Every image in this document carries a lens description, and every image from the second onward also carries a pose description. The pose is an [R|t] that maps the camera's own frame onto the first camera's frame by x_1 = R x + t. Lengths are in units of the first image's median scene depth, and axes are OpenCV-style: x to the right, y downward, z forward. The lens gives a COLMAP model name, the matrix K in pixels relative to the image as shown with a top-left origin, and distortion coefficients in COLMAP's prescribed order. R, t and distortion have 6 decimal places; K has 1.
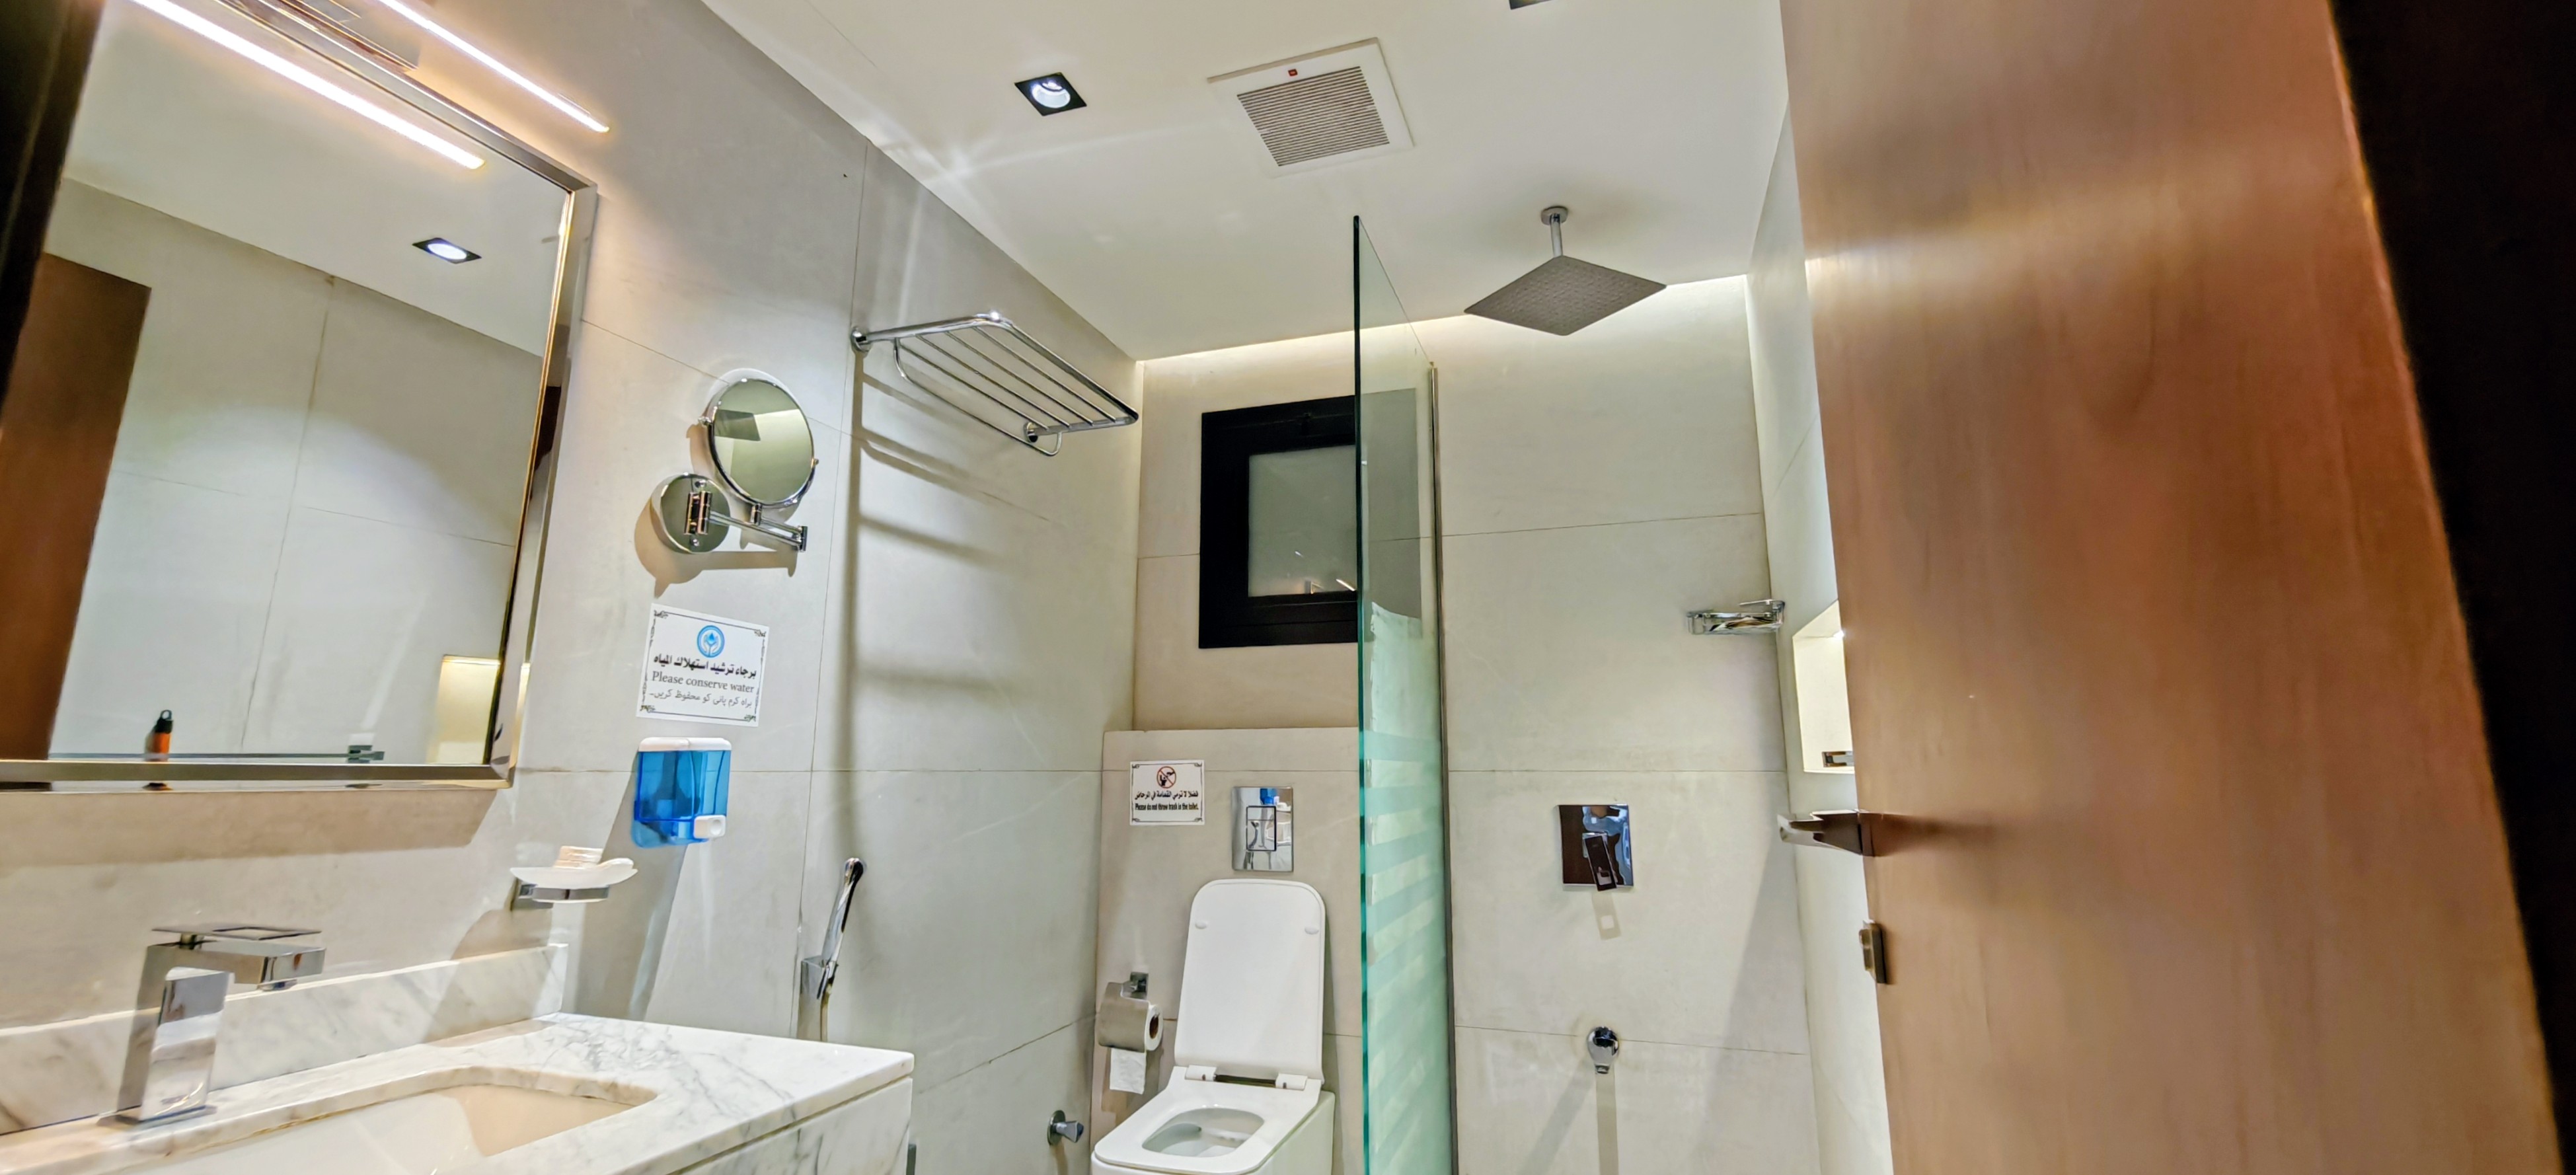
lens RADIAL K [[1005.5, 0, 1288.0], [0, 1005.5, 587.5], [0, 0, 1]] dist [-0.001463, 0.003134]
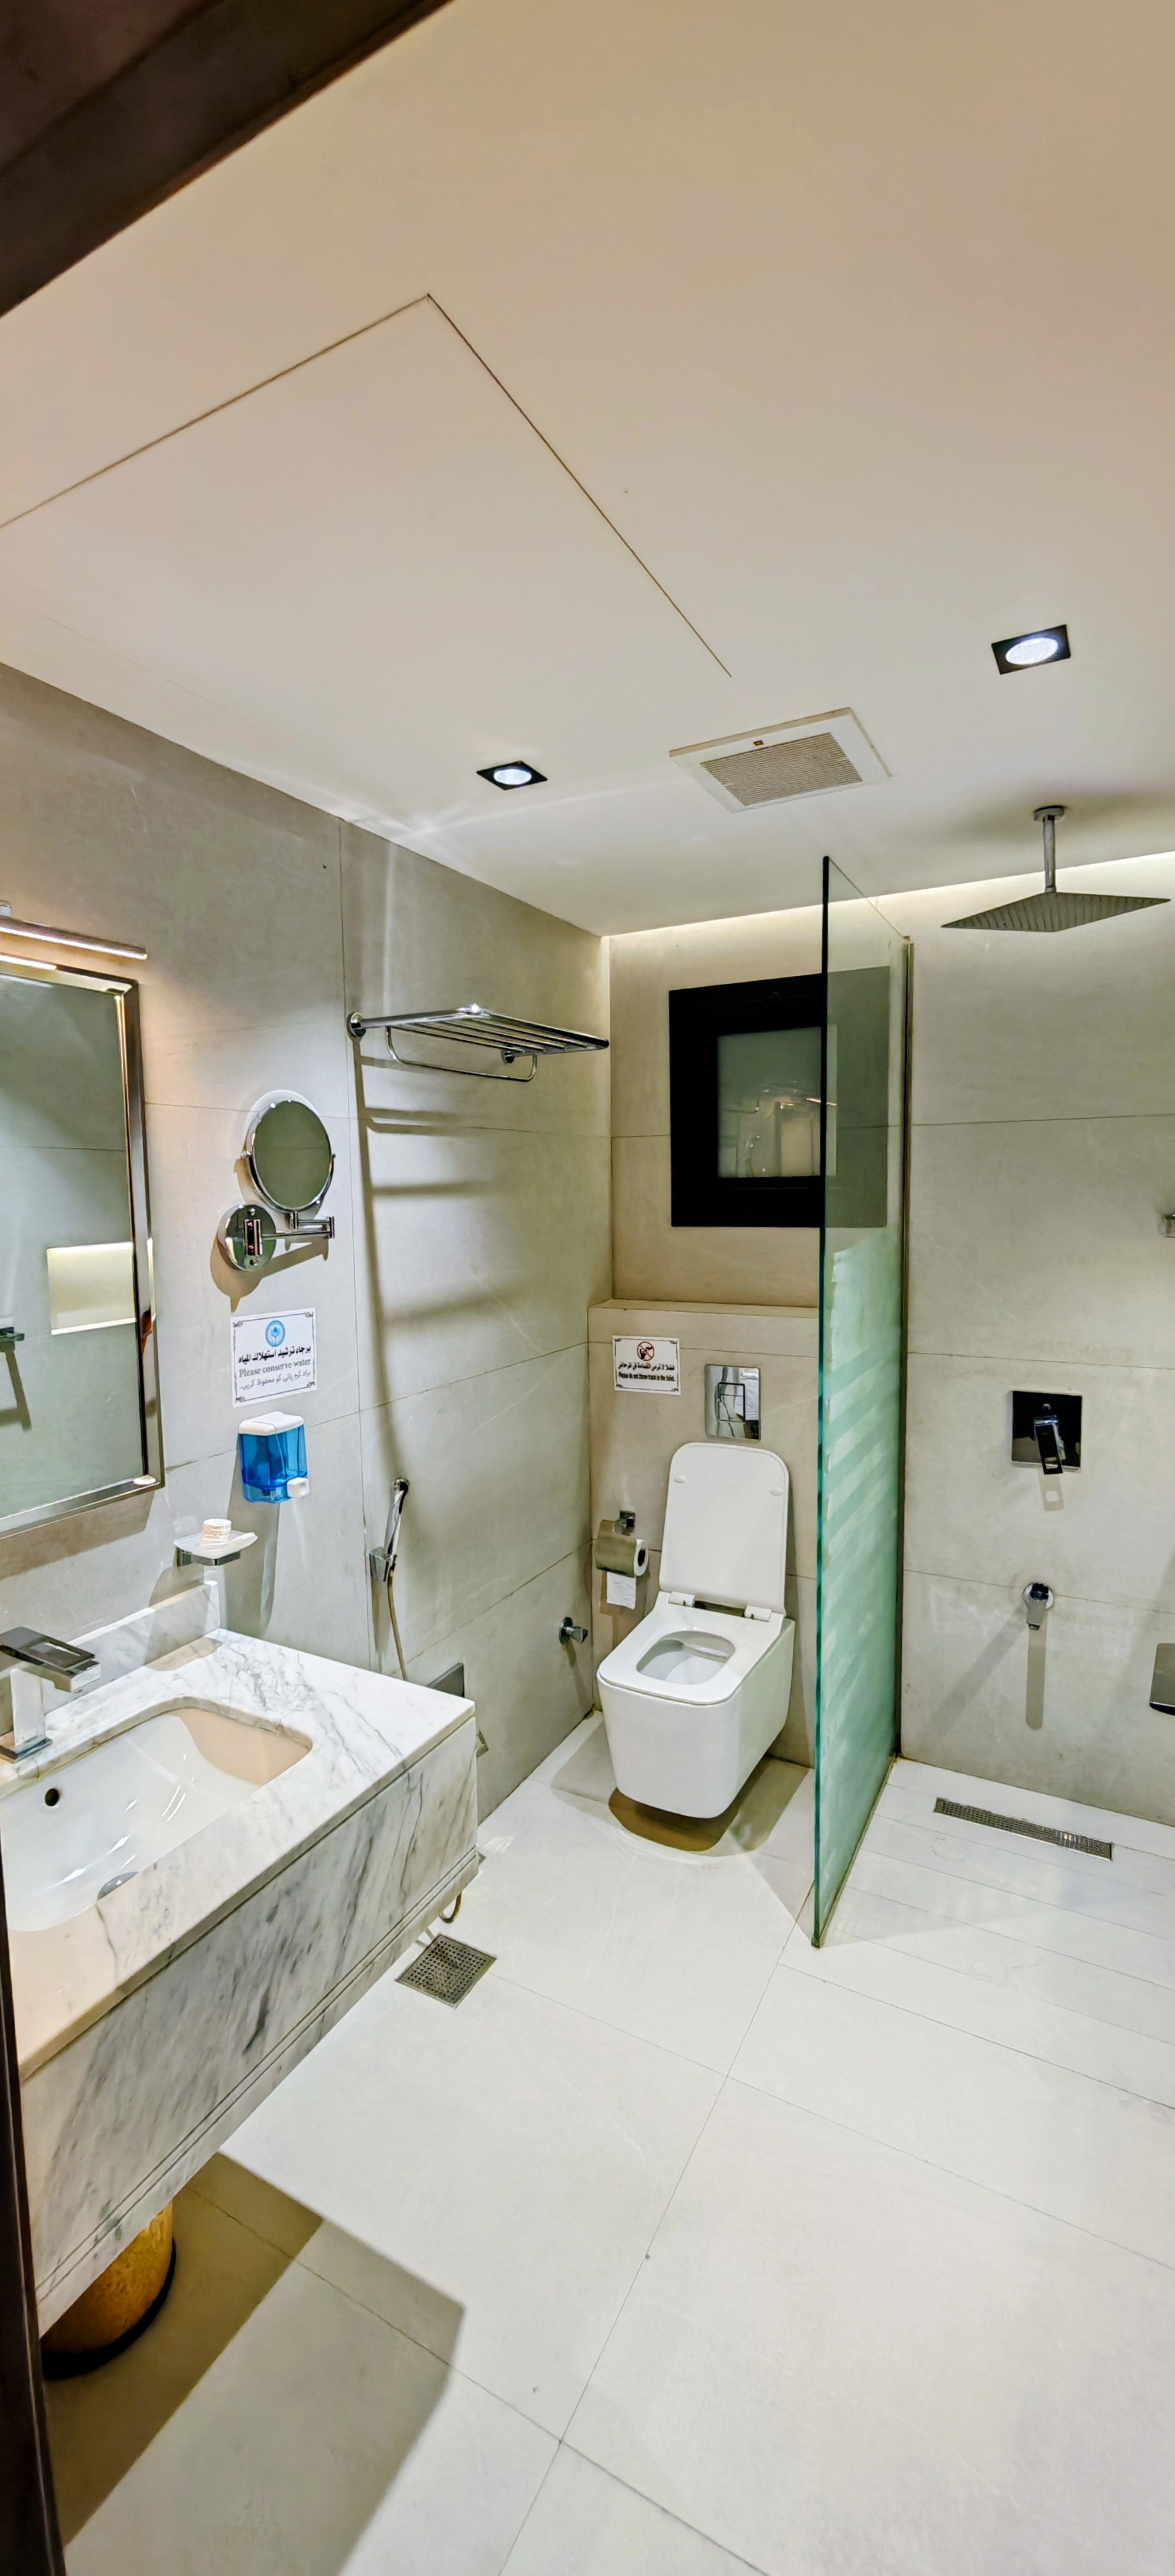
lens RADIAL K [[1005.5, 0, 587.5], [0, 1005.5, 1288.0], [0, 0, 1]] dist [-0.001463, 0.003134]
pose [[0.985643, 0.000990, -0.168840, 0.005413], [0.045855, 0.960829, 0.273322, -0.245238], [0.162497, -0.277140, 0.946989, -0.063576]]
